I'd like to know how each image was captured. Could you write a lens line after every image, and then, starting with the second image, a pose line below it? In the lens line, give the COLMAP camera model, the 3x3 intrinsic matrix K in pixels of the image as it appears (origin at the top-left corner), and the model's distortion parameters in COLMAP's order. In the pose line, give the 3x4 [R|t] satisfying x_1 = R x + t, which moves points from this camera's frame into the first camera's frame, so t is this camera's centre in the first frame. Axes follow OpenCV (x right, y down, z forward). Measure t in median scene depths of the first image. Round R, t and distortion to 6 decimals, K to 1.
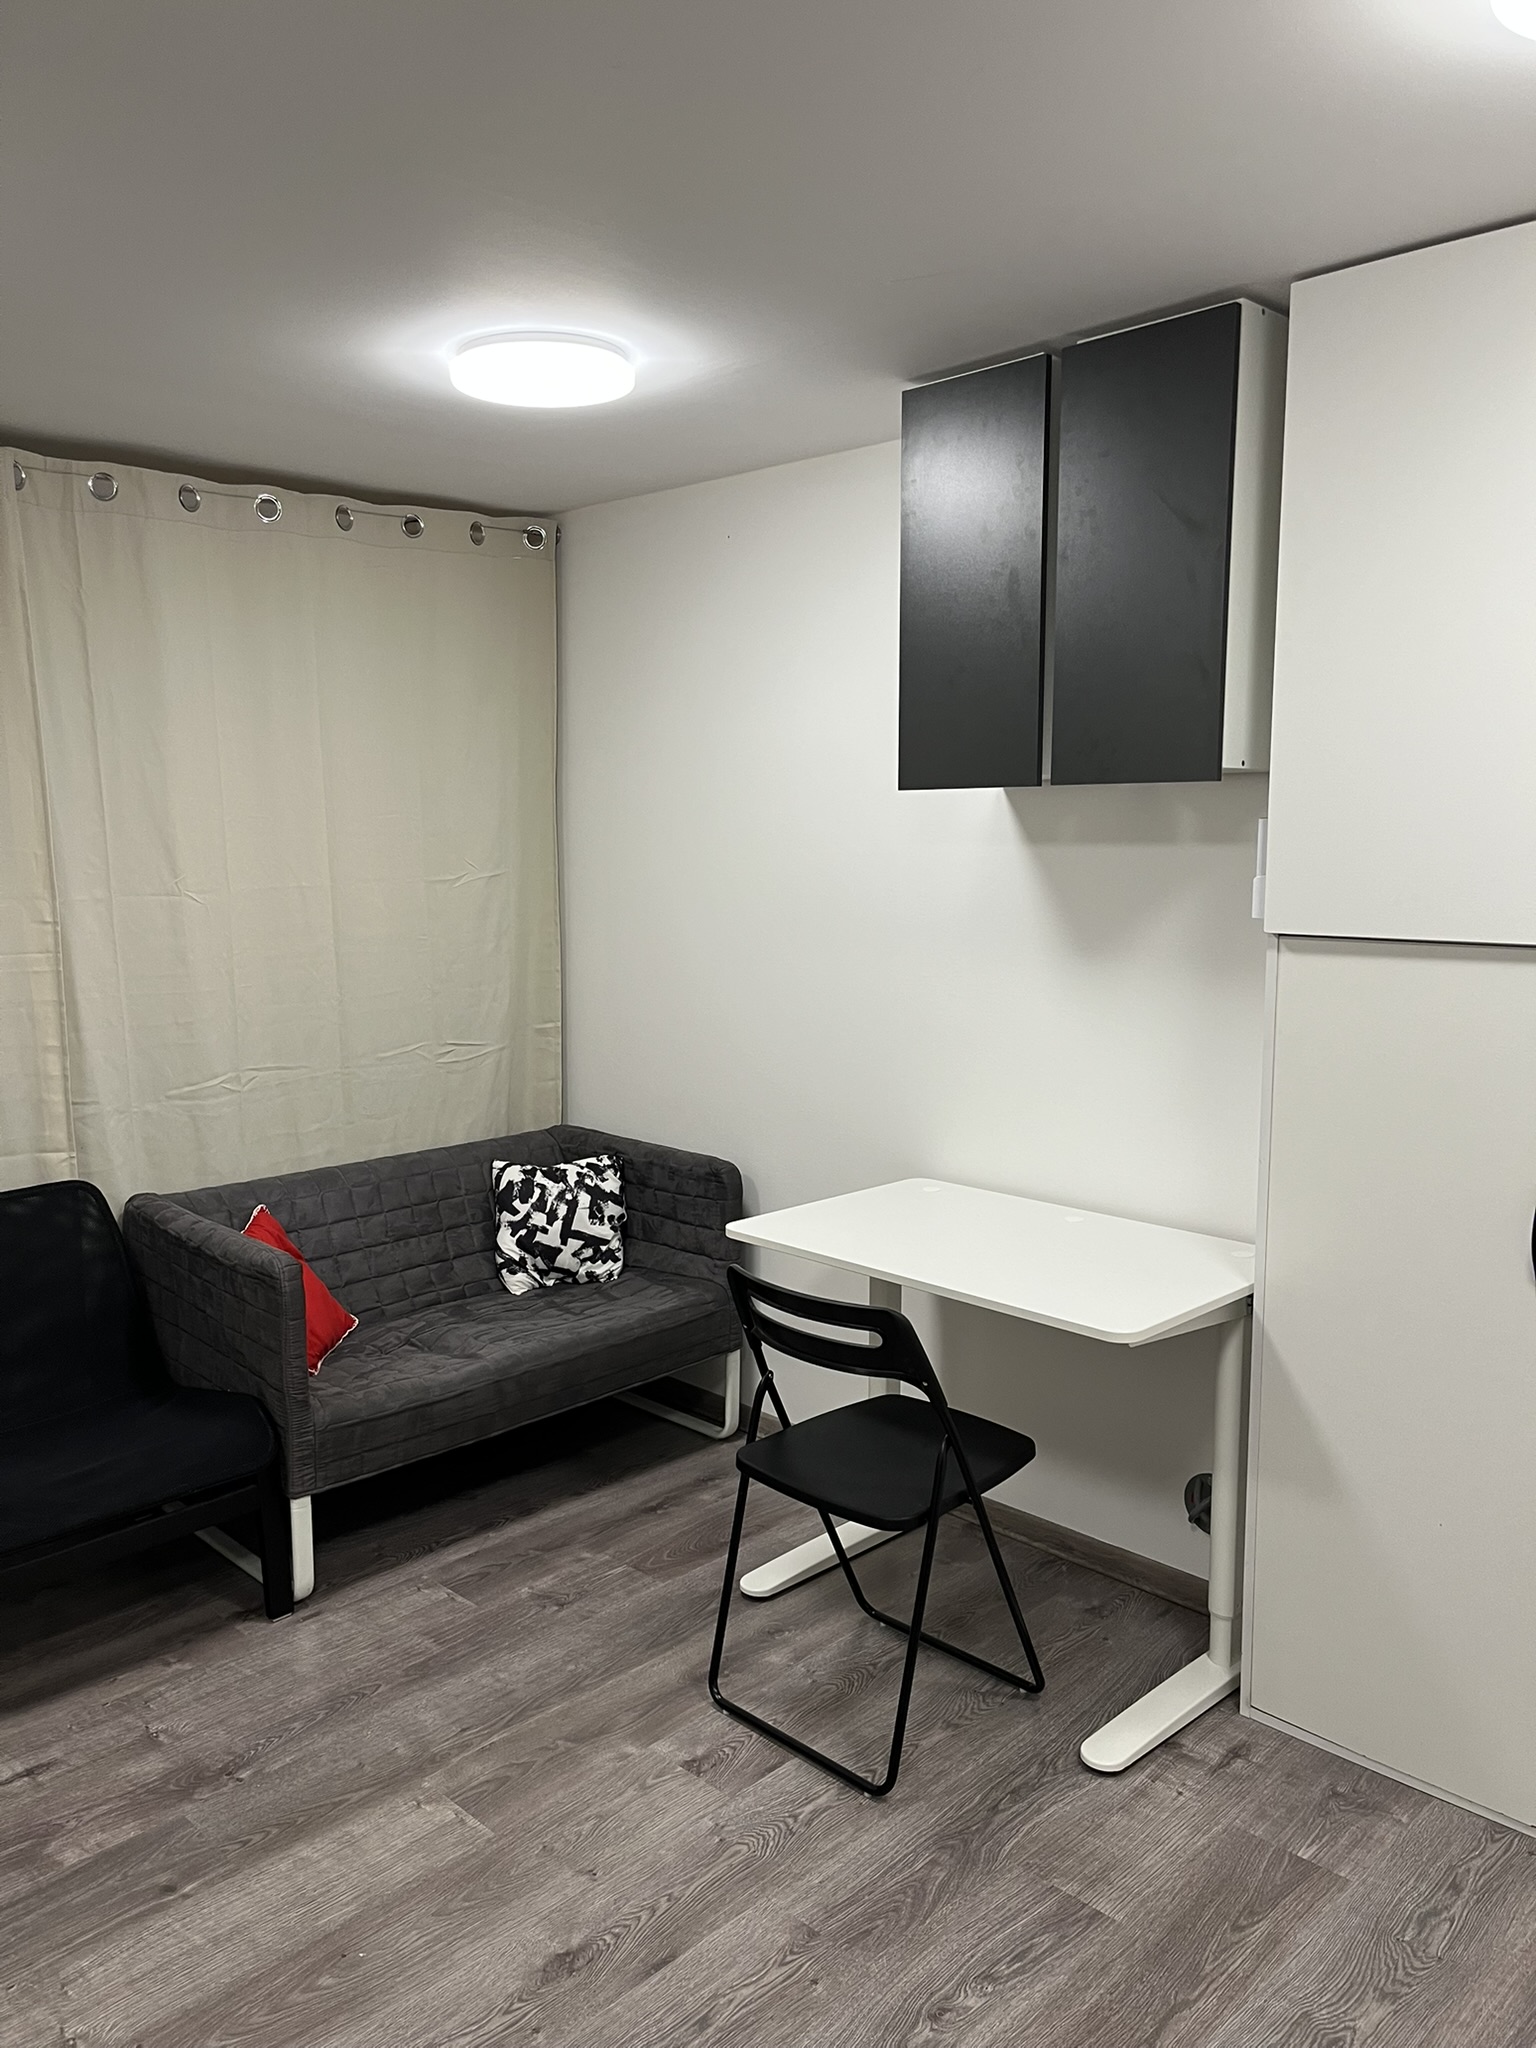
lens RADIAL K [[1540.0, 0, 768.0], [0, 1540.0, 1024.0], [0, 0, 1]] dist [0.073542, -0.095358]
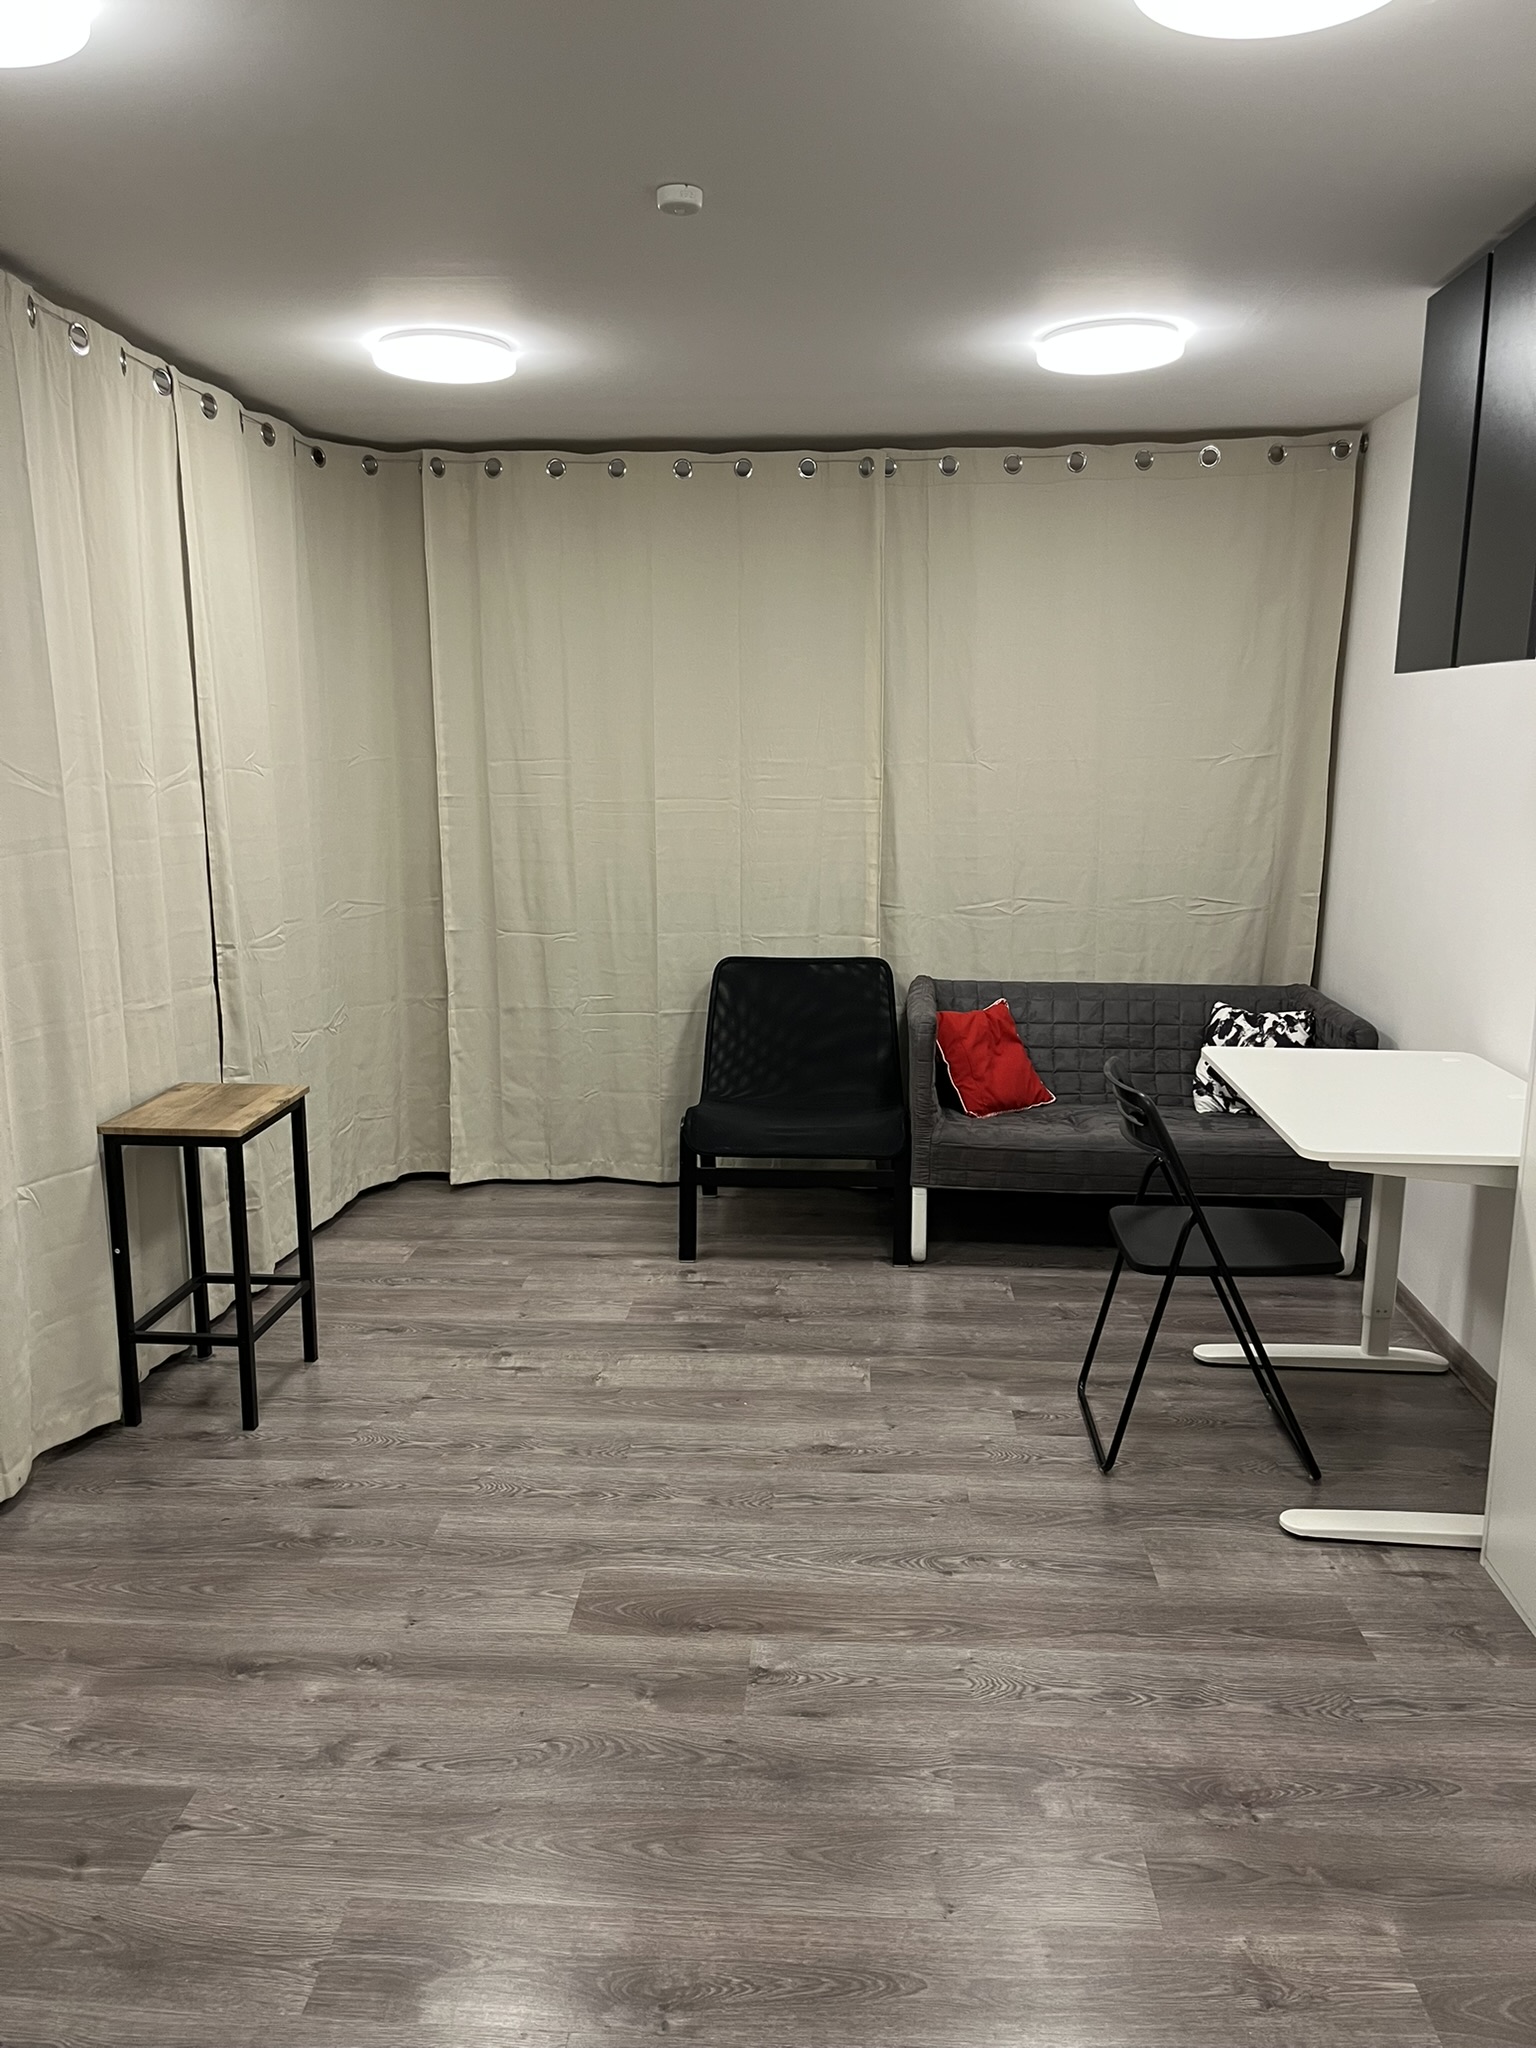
lens RADIAL K [[1548.3, 0, 768.0], [0, 1548.3, 1024.0], [0, 0, 1]] dist [0.005659, -0.001121]
pose [[0.659793, 0.147680, -0.736793, 0.563160], [-0.101101, 0.989029, 0.107701, 0.016061], [0.744615, 0.003430, 0.667485, -0.042575]]
